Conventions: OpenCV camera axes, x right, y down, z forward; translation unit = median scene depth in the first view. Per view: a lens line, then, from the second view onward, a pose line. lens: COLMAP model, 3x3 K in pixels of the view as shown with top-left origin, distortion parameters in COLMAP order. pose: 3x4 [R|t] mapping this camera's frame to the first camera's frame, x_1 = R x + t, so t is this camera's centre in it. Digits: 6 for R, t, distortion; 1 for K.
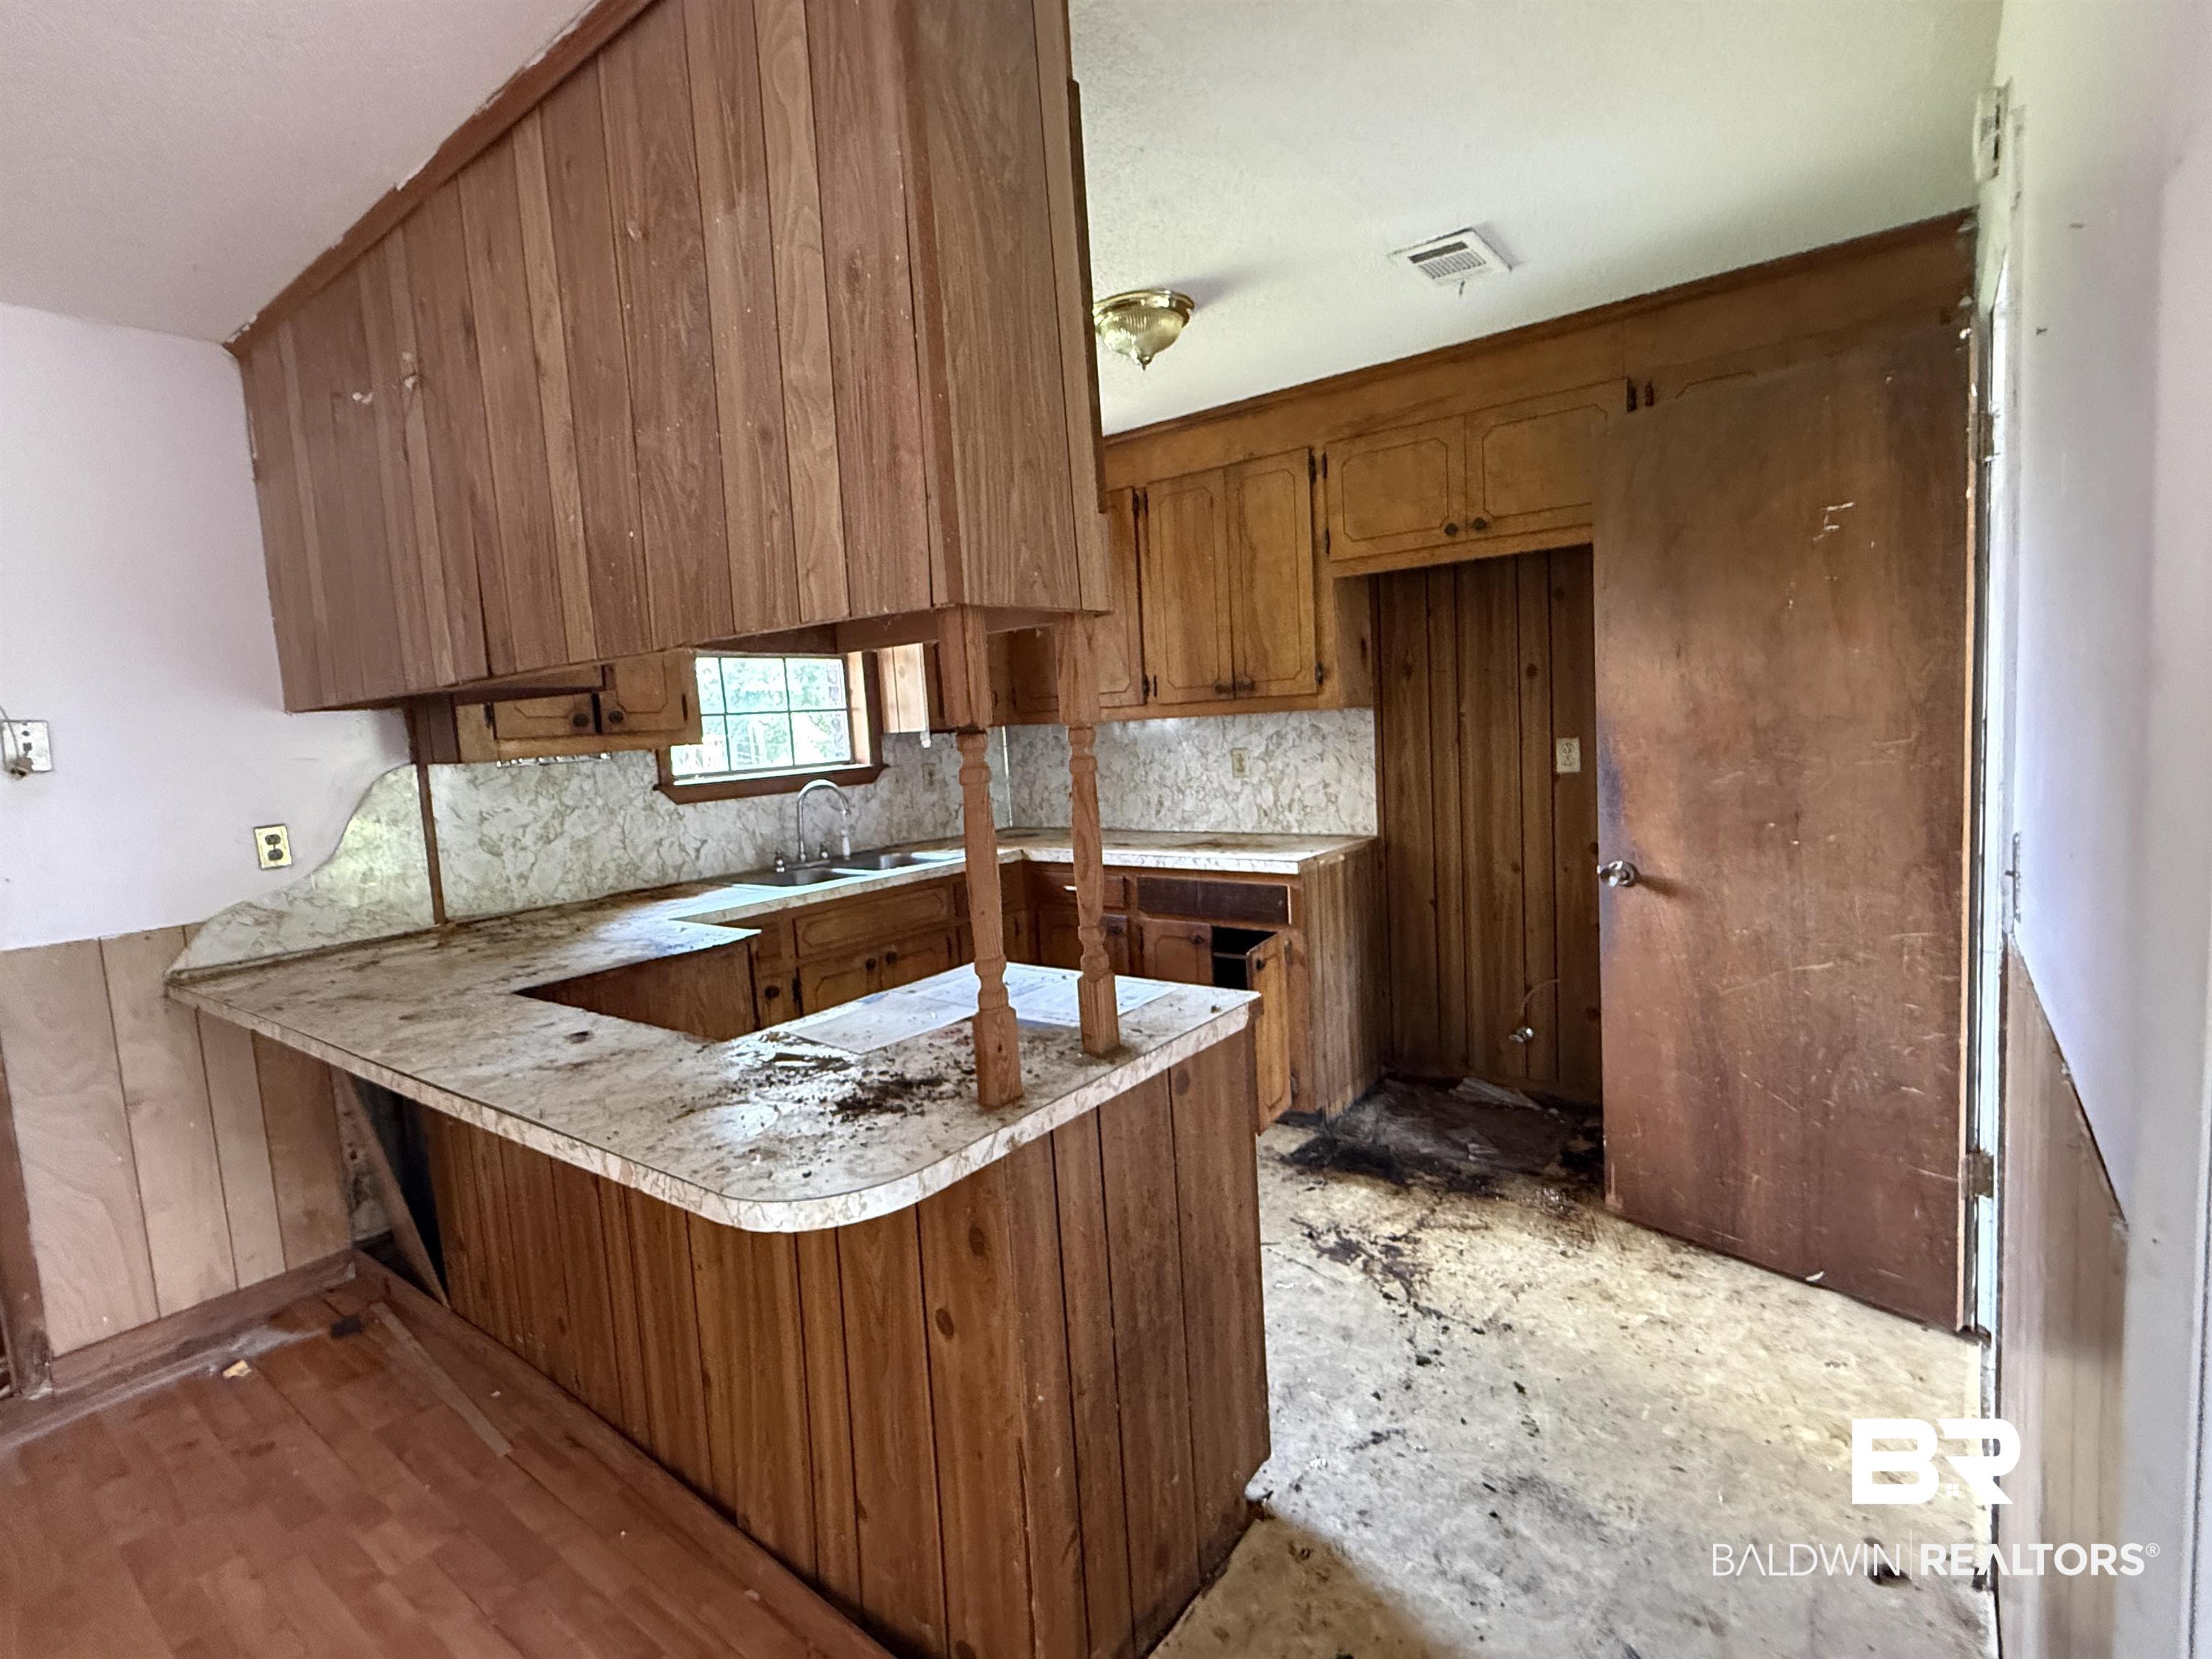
lens RADIAL K [[1056.8, 0, 1107.0], [0, 1056.8, 821.8], [0, 0, 1]] dist [-0.001230, -0.000775]
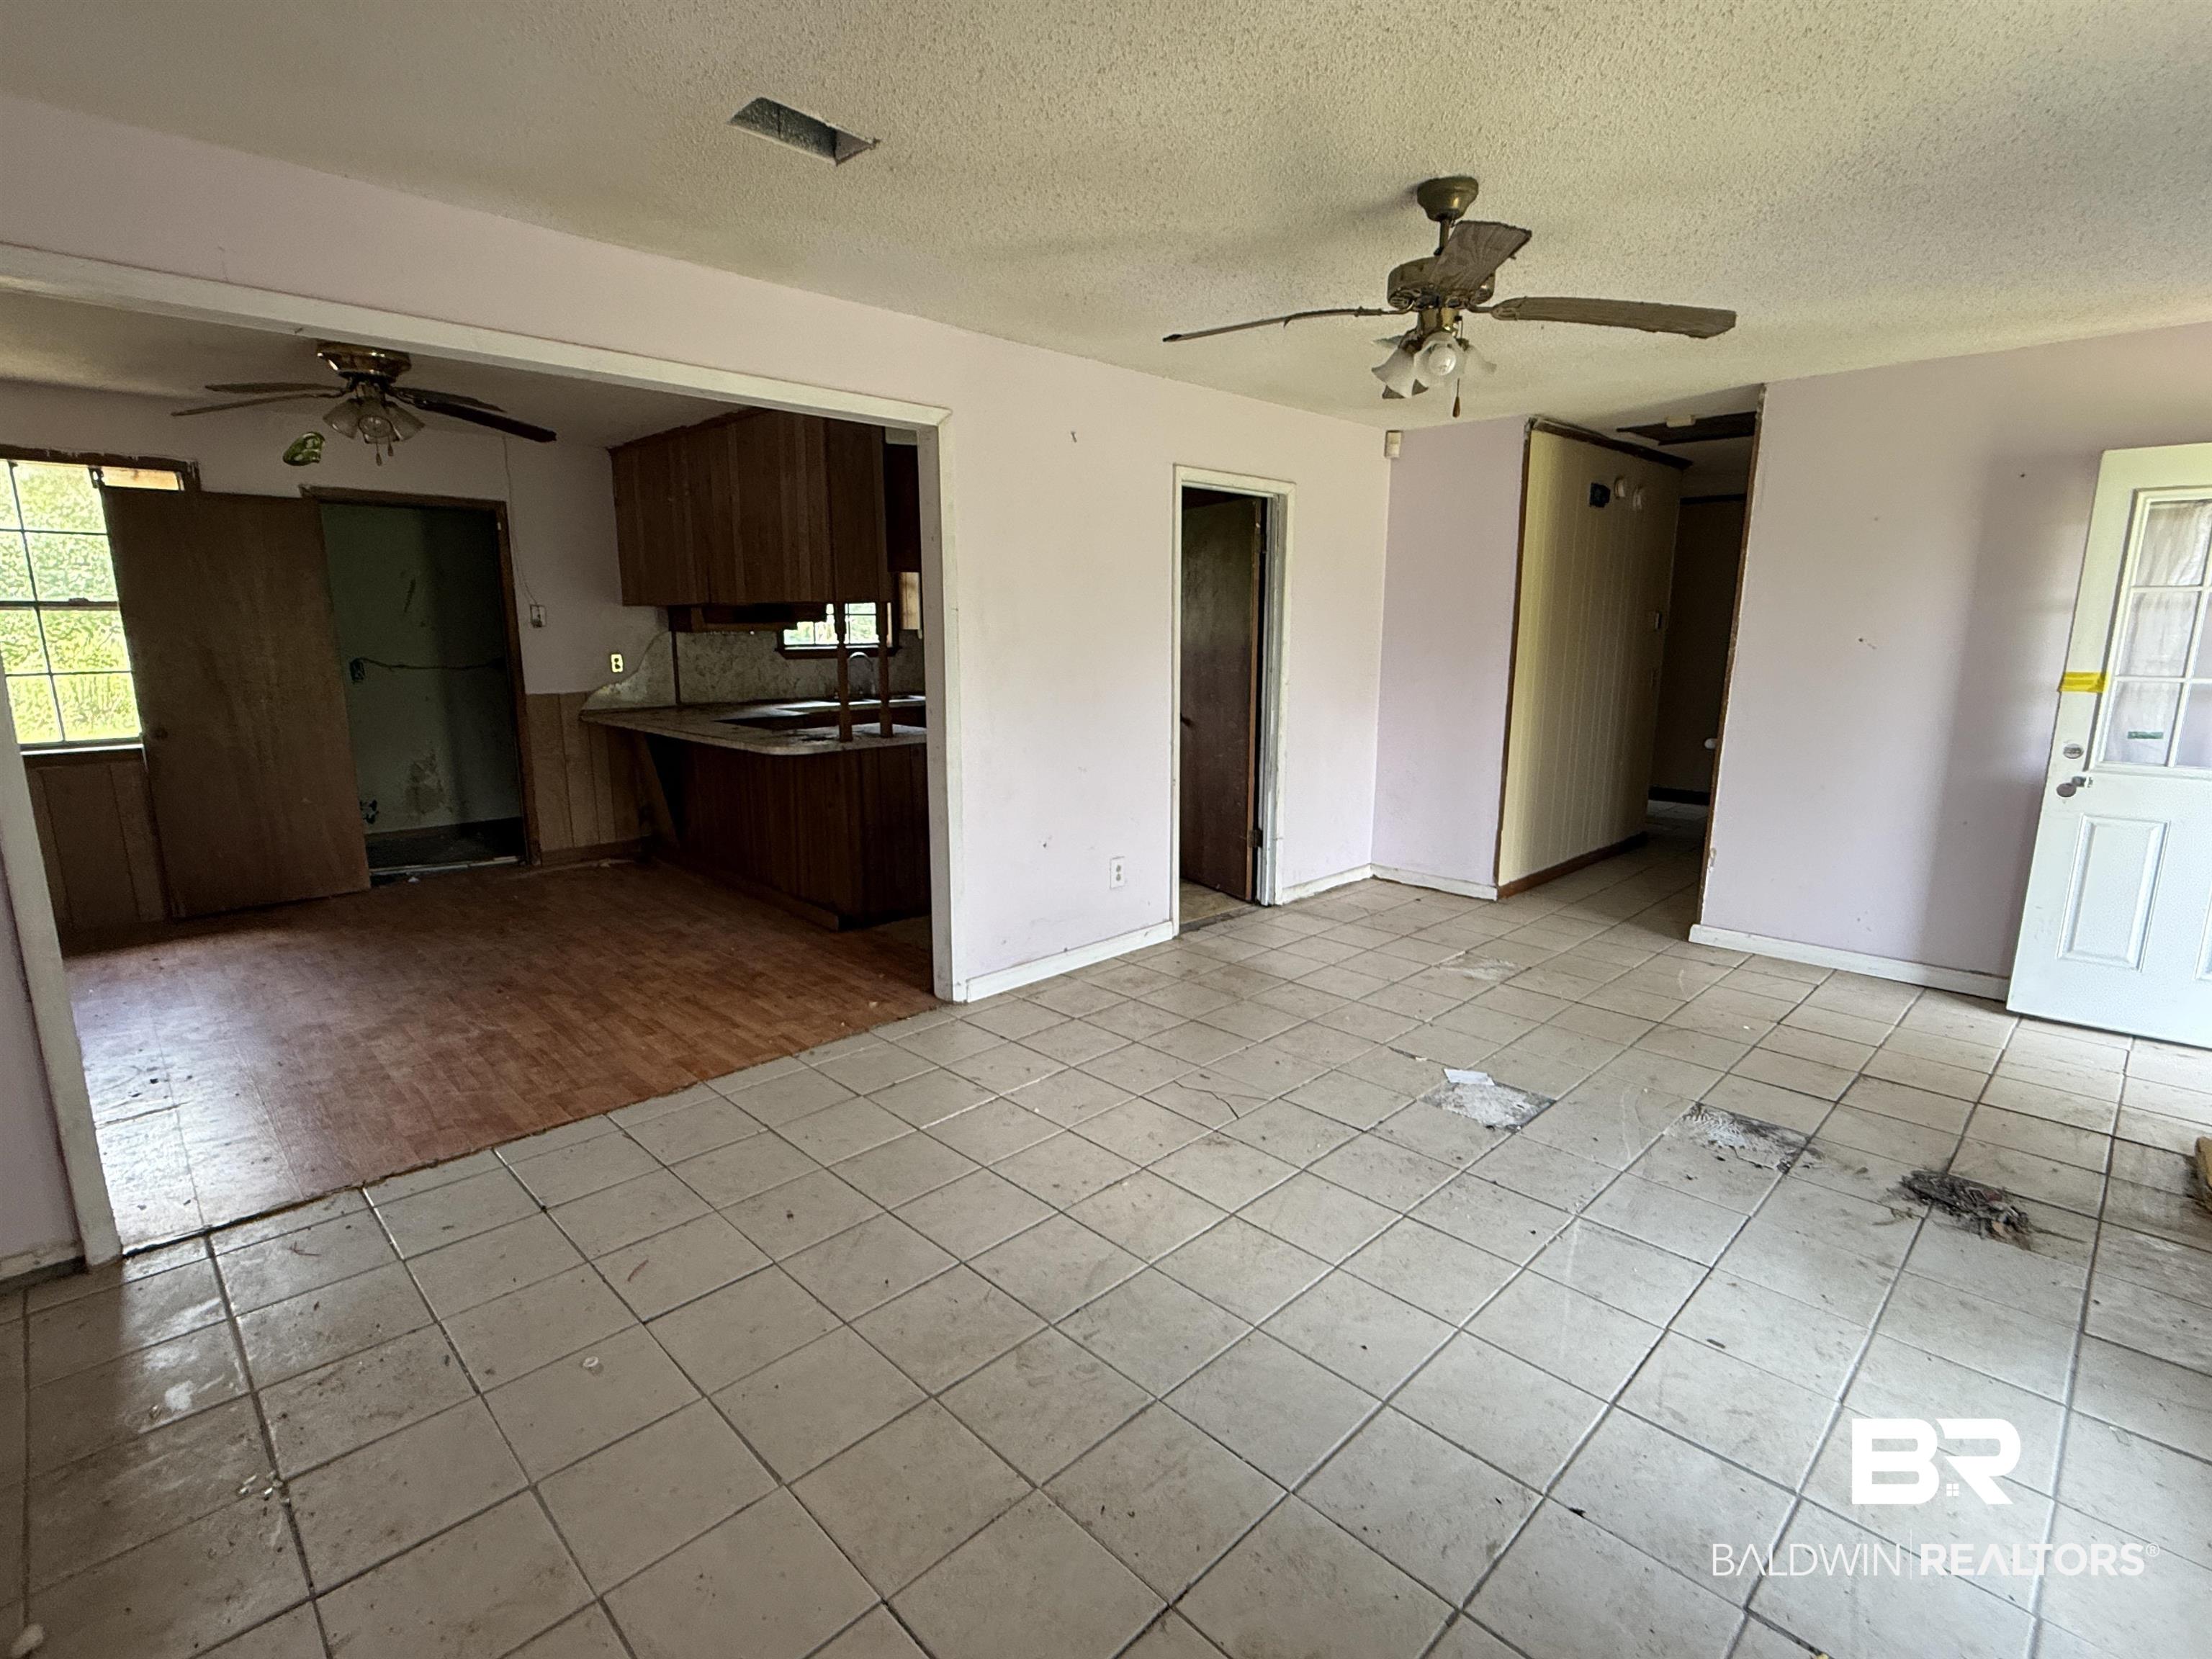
lens RADIAL K [[1056.8, 0, 1107.5], [0, 1056.8, 835.4], [0, 0, 1]] dist [-0.001230, -0.000775]
pose [[0.988571, 0.088929, -0.121734, 0.656460], [-0.075276, 0.990796, 0.112501, 0.060634], [0.130619, -0.102052, 0.986166, -1.299890]]
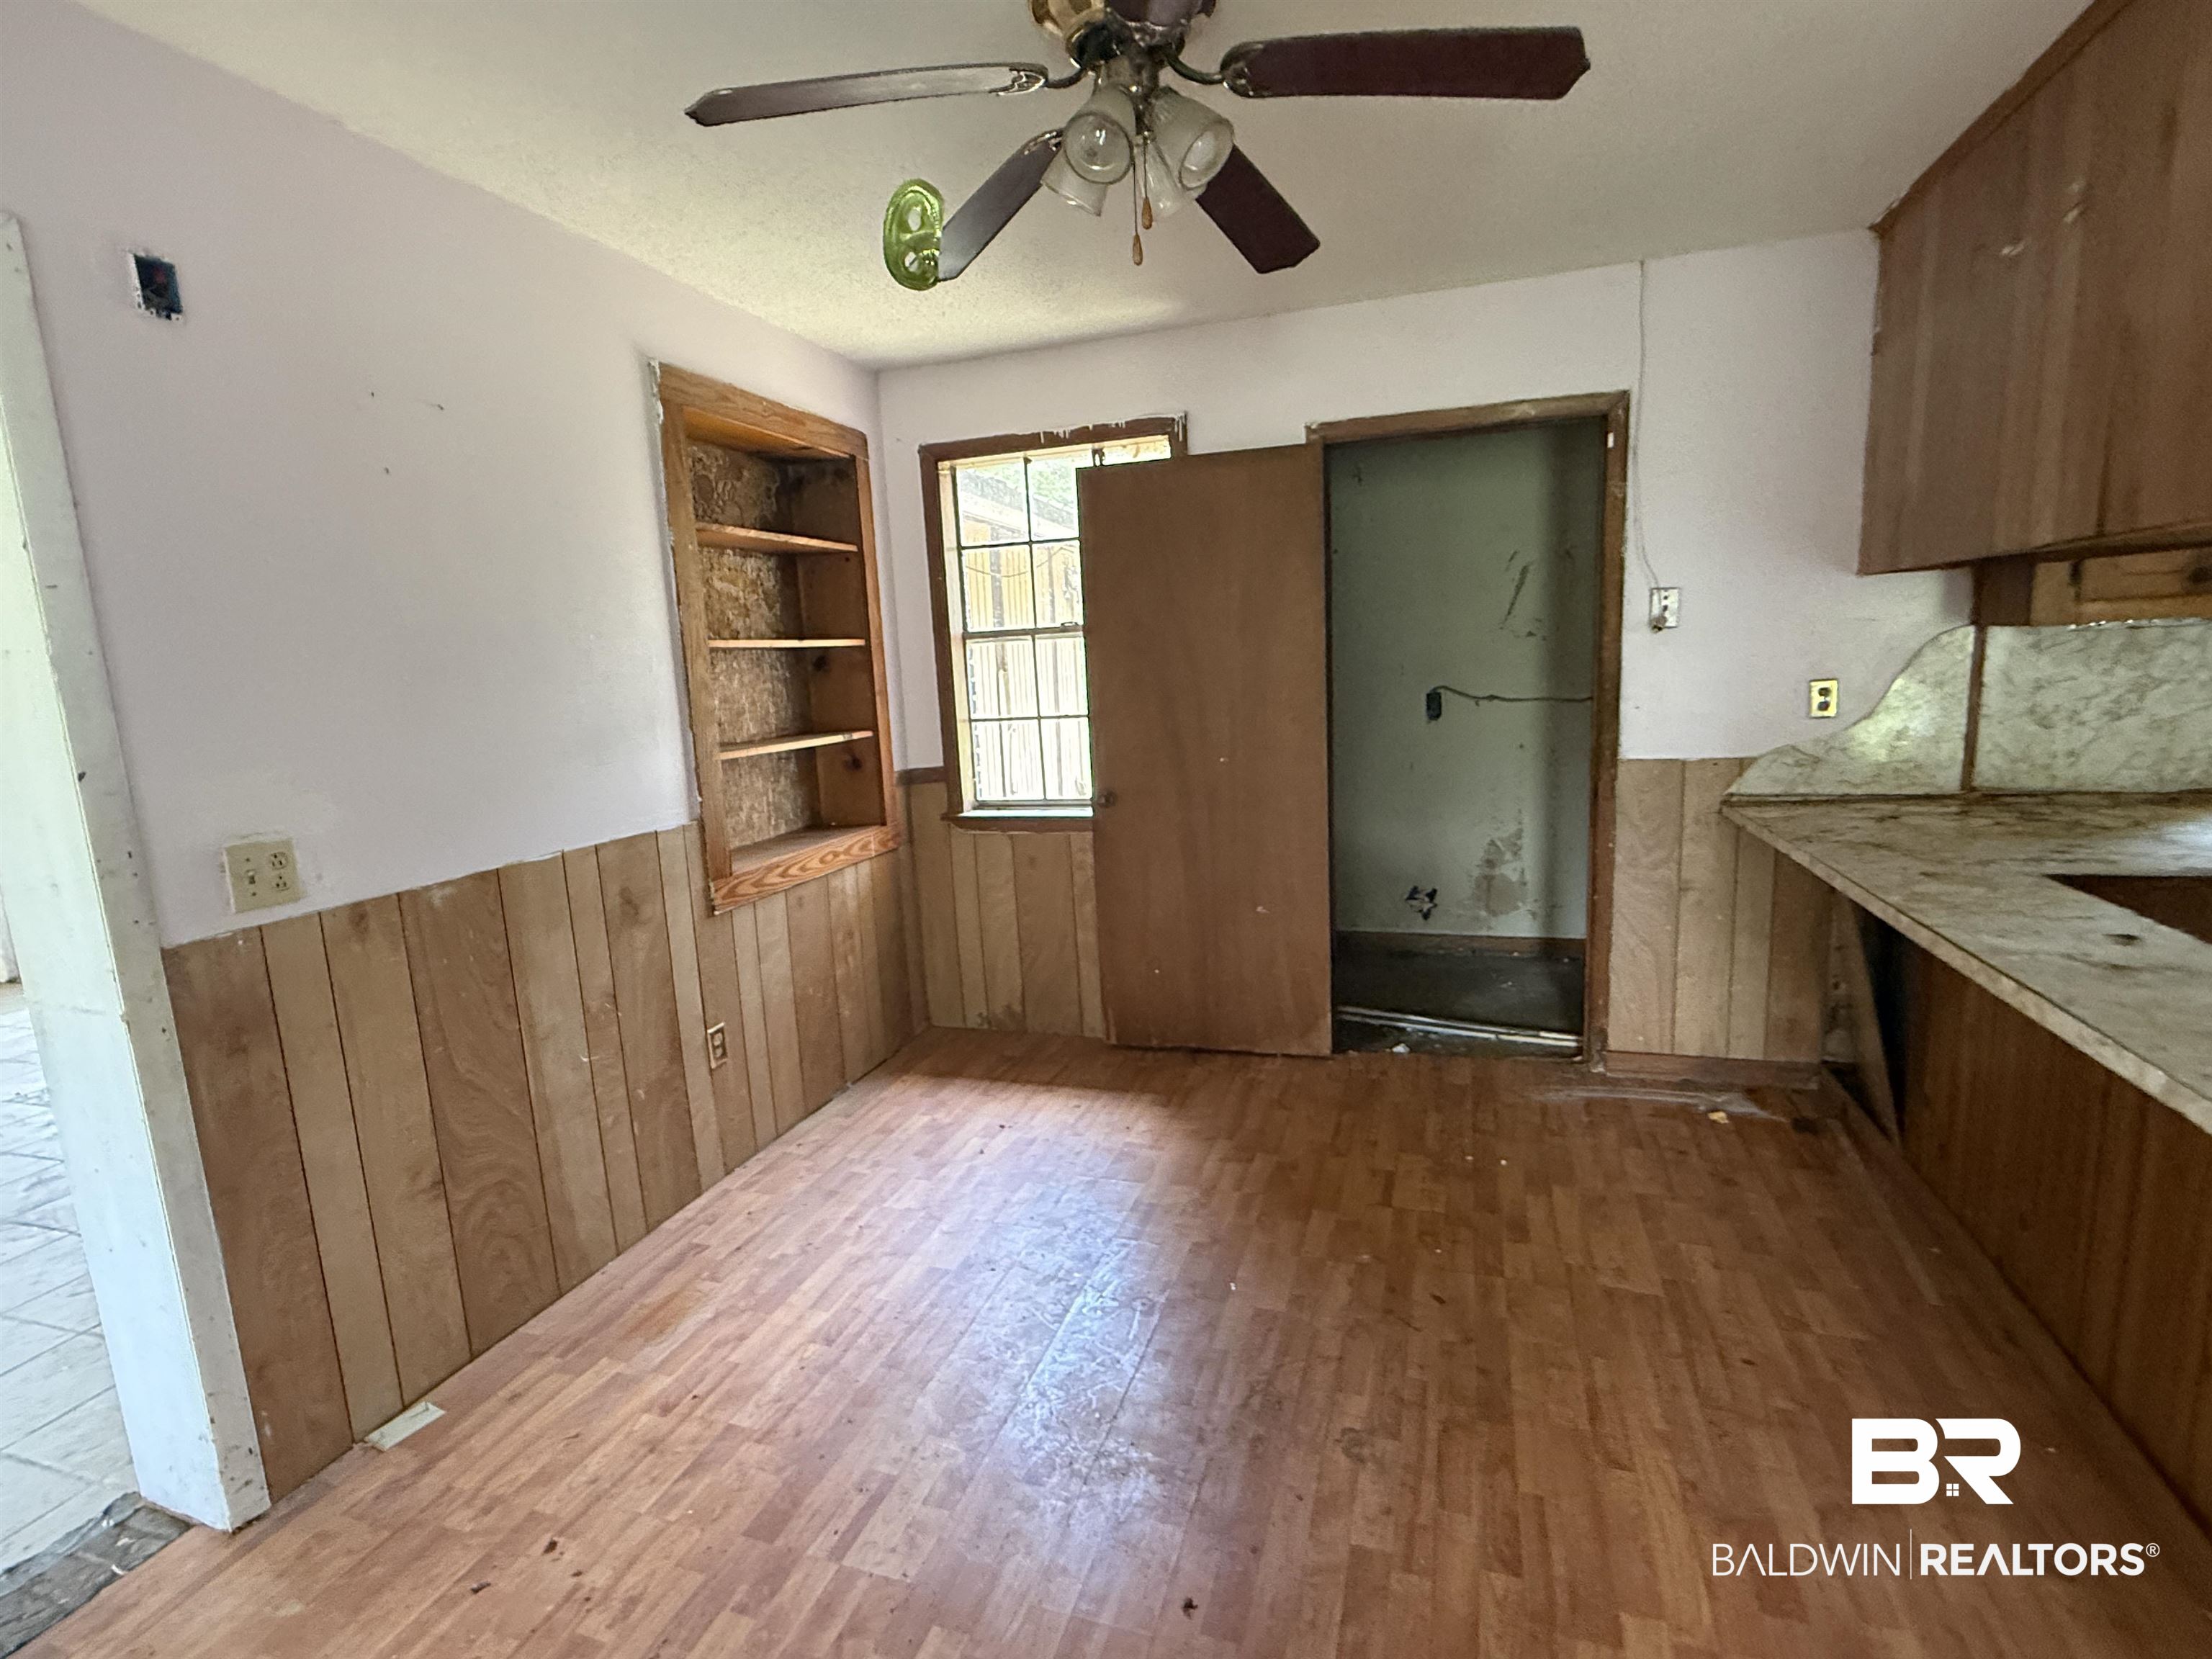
lens RADIAL K [[1056.8, 0, 1108.5], [0, 1056.8, 831.1], [0, 0, 1]] dist [-0.001230, -0.000775]
pose [[0.327631, 0.199790, -0.923440, 0.024957], [-0.062335, 0.979828, 0.189873, -0.004335], [0.942747, -0.004646, 0.333476, -0.092165]]
